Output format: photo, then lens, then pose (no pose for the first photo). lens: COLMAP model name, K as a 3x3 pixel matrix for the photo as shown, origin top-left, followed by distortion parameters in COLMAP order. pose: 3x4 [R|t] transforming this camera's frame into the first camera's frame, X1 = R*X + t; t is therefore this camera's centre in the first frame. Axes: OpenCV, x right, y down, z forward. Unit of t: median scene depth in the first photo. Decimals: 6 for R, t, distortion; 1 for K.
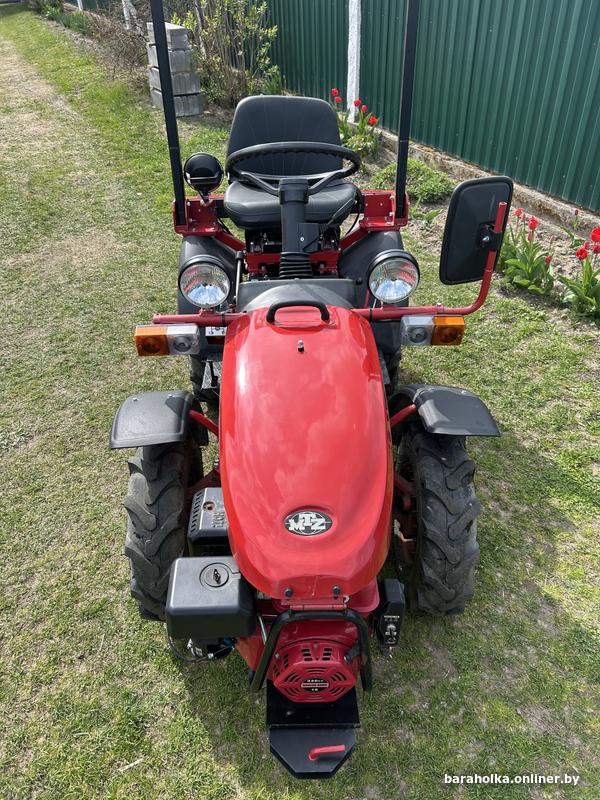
lens RADIAL K [[607.3, 0, 299.4], [0, 607.3, 397.7], [0, 0, 1]] dist [0.038897, -0.033574]
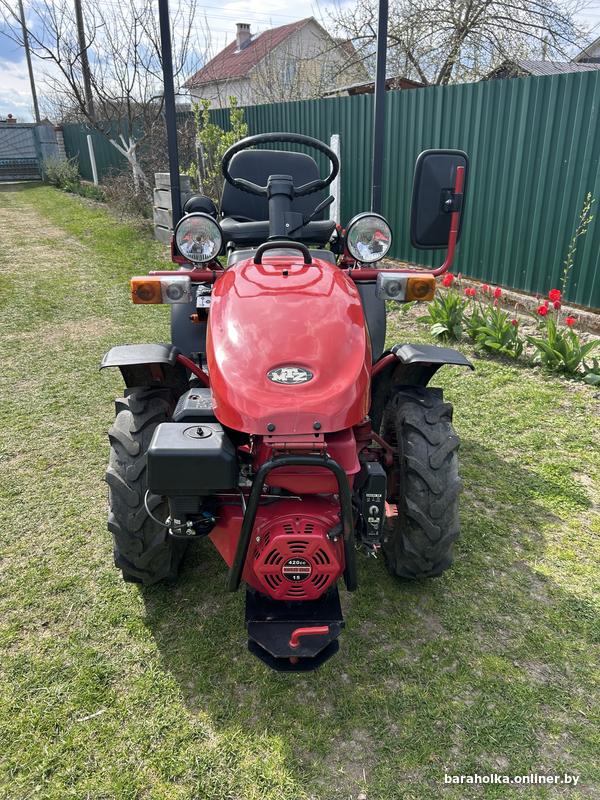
lens RADIAL K [[607.3, 0, 301.6], [0, 607.3, 396.1], [0, 0, 1]] dist [0.038897, -0.033574]
pose [[0.999673, 0.007764, 0.024369, 0.005883], [-0.001006, 0.964011, -0.265862, 0.350717], [-0.025556, 0.265751, 0.963703, 0.004259]]
